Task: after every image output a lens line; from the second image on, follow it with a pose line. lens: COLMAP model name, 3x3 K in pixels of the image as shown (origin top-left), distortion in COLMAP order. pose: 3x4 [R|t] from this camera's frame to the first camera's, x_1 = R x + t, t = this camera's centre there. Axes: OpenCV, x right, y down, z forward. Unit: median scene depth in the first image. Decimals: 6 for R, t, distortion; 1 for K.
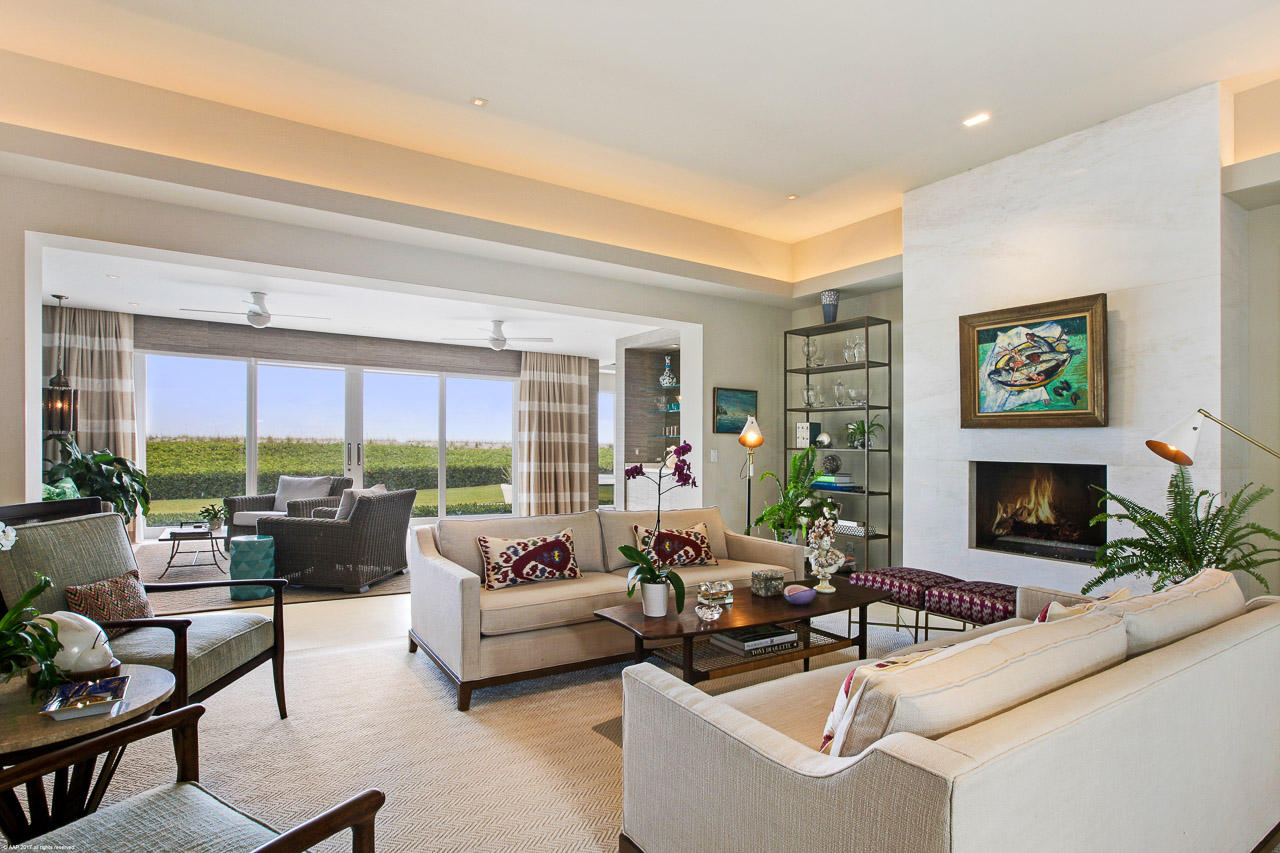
lens RADIAL K [[655.1, 0, 636.6], [0, 655.1, 441.8], [0, 0, 1]] dist [-0.019280, 0.000568]
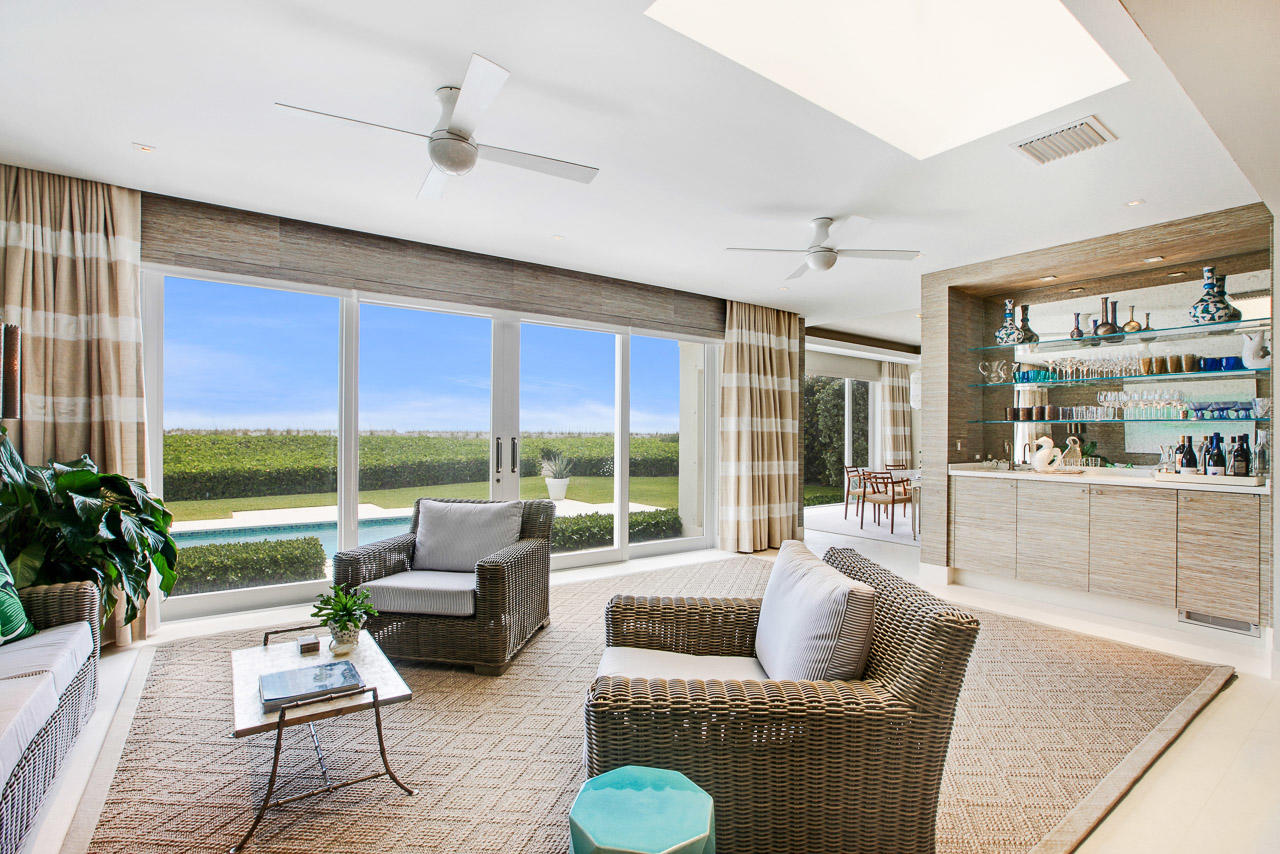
lens RADIAL K [[599.3, 0, 640.0], [0, 599.3, 427.0], [0, 0, 1]] dist [-0.024537, 0.000816]
pose [[0.998352, -0.003450, 0.057288, -0.419676], [0.003288, 0.999990, 0.002925, -0.010489], [-0.057298, -0.002731, 0.998353, 0.525013]]
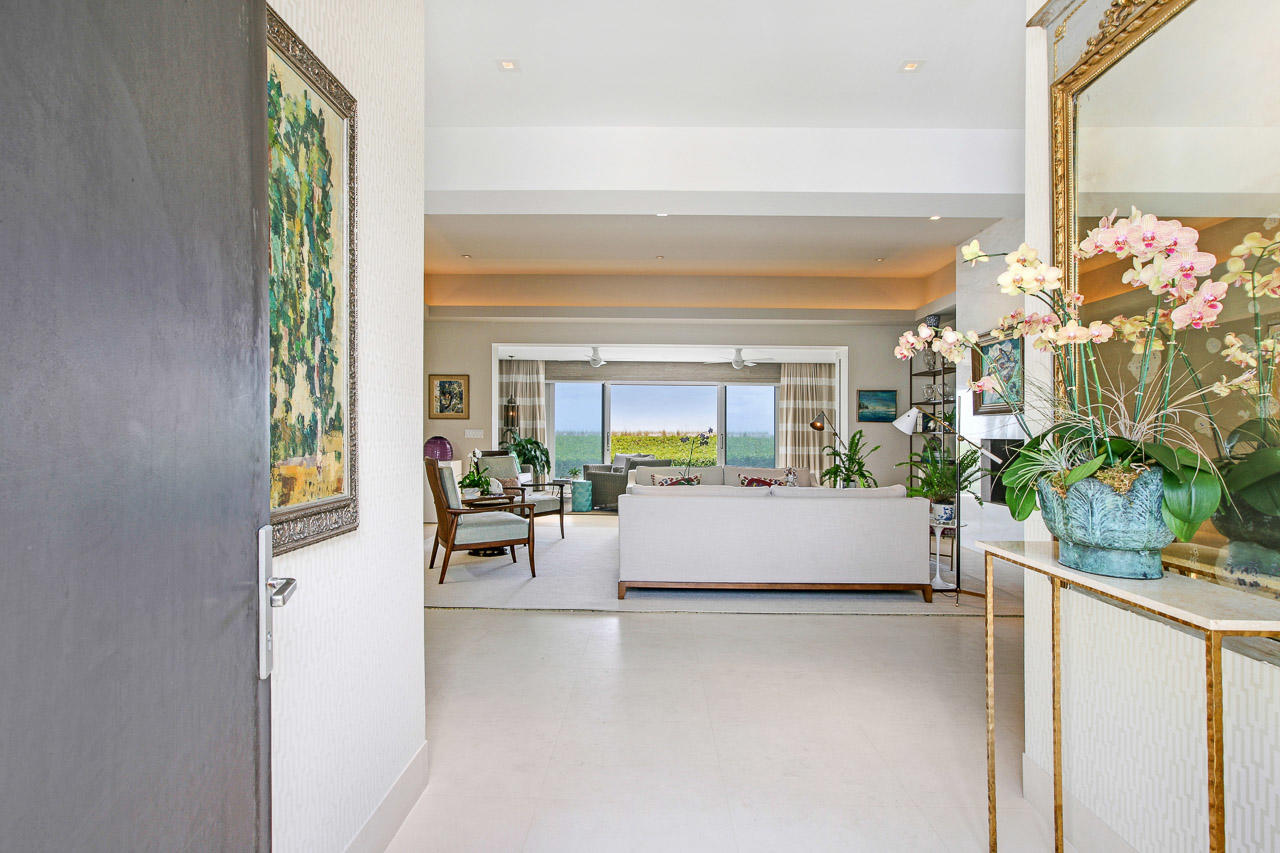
lens RADIAL K [[655.1, 0, 636.6], [0, 655.1, 441.8], [0, 0, 1]] dist [-0.019280, 0.000568]
pose [[0.838379, -0.001499, -0.545086, 0.417300], [0.006515, 0.999952, 0.007271, 0.013376], [0.545049, -0.009647, 0.838349, -0.372324]]
